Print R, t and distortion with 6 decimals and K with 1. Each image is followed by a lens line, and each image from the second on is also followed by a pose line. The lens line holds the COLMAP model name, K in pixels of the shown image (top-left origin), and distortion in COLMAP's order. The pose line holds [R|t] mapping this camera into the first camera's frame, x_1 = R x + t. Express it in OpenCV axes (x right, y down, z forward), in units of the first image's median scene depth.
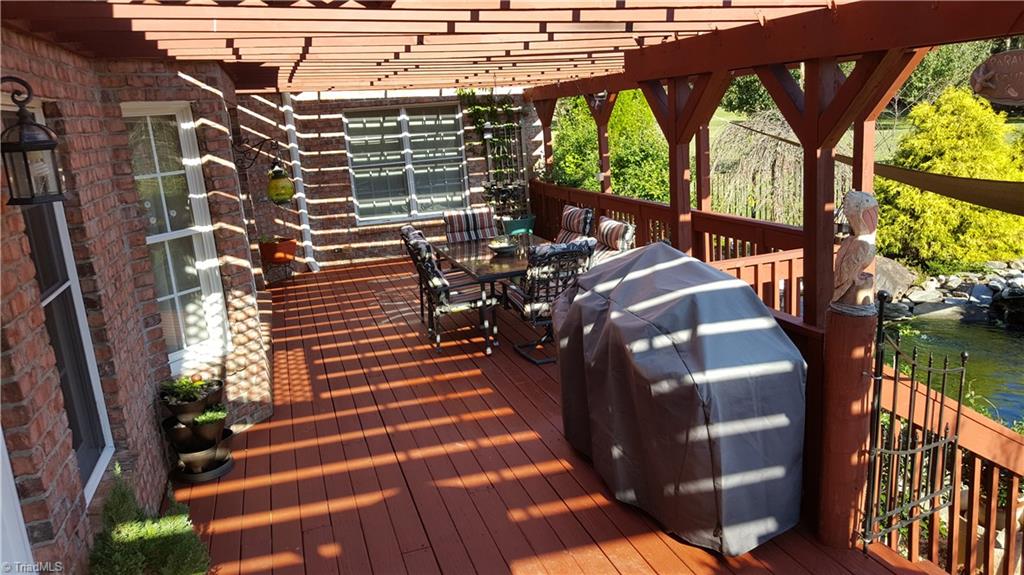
lens RADIAL K [[776.9, 0, 512.0], [0, 776.9, 287.5], [0, 0, 1]] dist [0.249573, -0.401260]
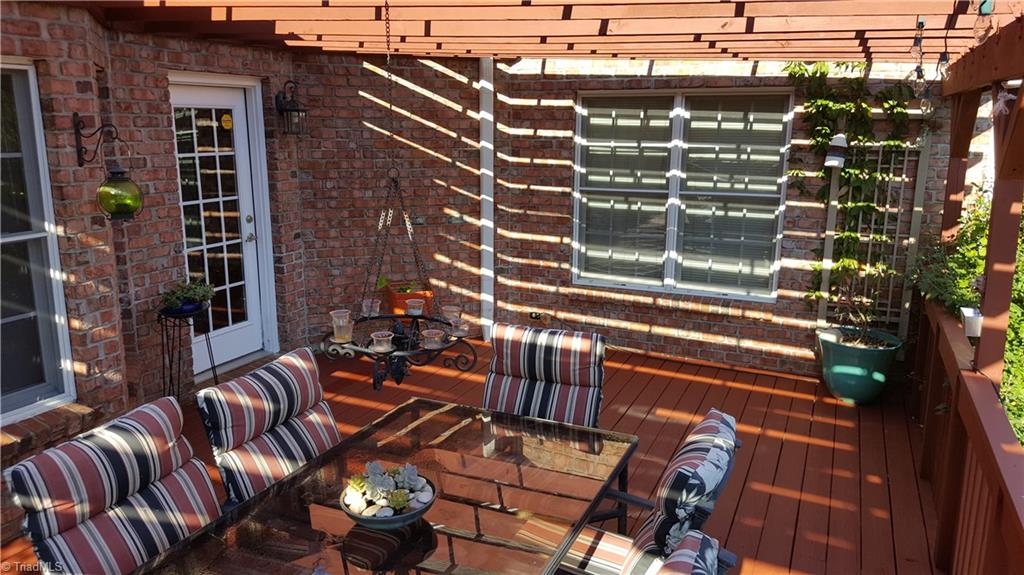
lens RADIAL K [[776.9, 0, 512.0], [0, 776.9, 287.5], [0, 0, 1]] dist [0.249573, -0.401260]
pose [[0.758043, 0.222116, -0.613217, 0.139846], [-0.215568, 0.972708, 0.085849, -0.119404], [0.615550, 0.067113, 0.785235, 0.502272]]
